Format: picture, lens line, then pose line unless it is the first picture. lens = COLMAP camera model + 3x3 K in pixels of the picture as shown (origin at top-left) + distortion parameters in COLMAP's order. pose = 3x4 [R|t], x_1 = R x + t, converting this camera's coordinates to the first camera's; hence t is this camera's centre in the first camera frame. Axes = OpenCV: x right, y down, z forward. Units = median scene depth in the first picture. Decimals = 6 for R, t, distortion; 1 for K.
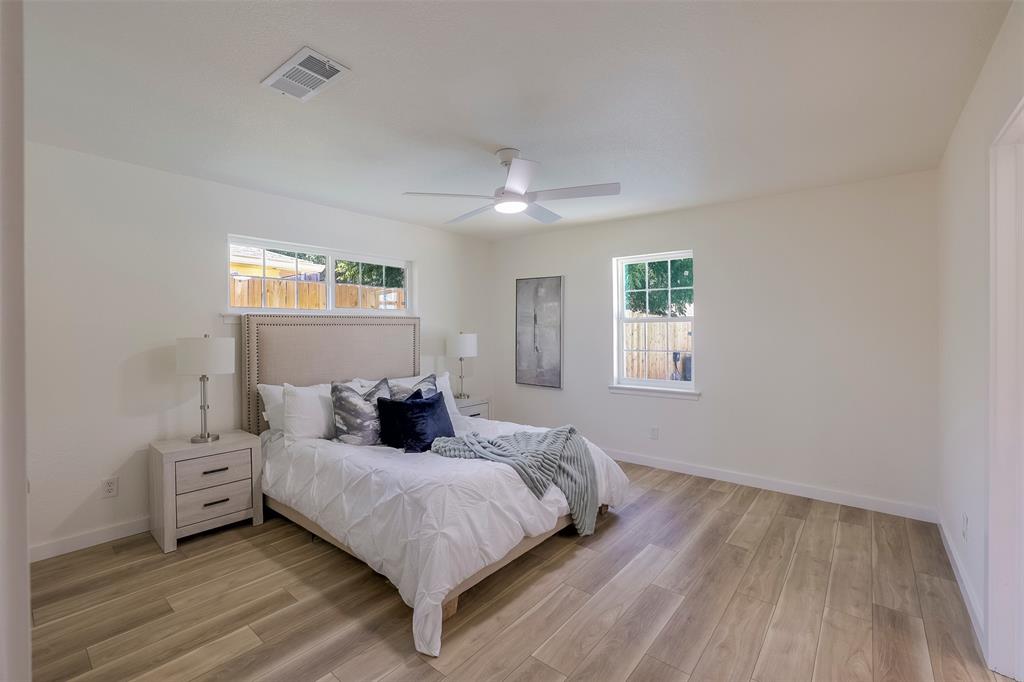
lens RADIAL K [[449.2, 0, 508.0], [0, 449.2, 330.2], [0, 0, 1]] dist [-0.052866, 0.016458]
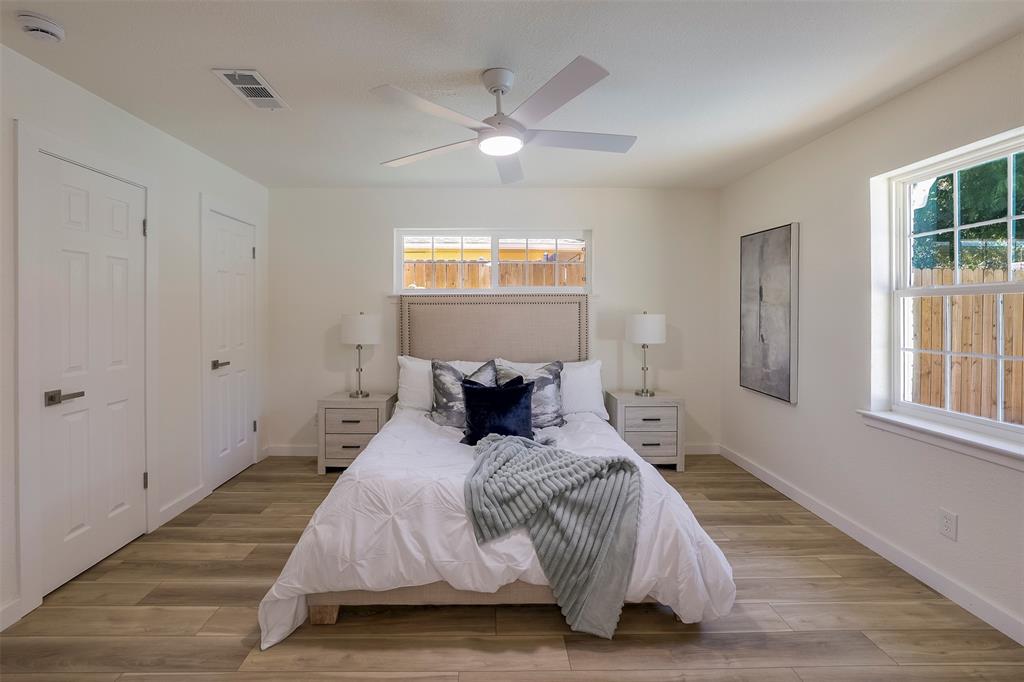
lens RADIAL K [[454.1, 0, 511.3], [0, 454.1, 311.9], [0, 0, 1]] dist [-0.047377, 0.016399]
pose [[0.643414, 0.009348, -0.765461, 0.468522], [-0.003135, 0.999949, 0.009577, -0.003646], [0.765512, -0.003762, 0.643411, 0.405605]]
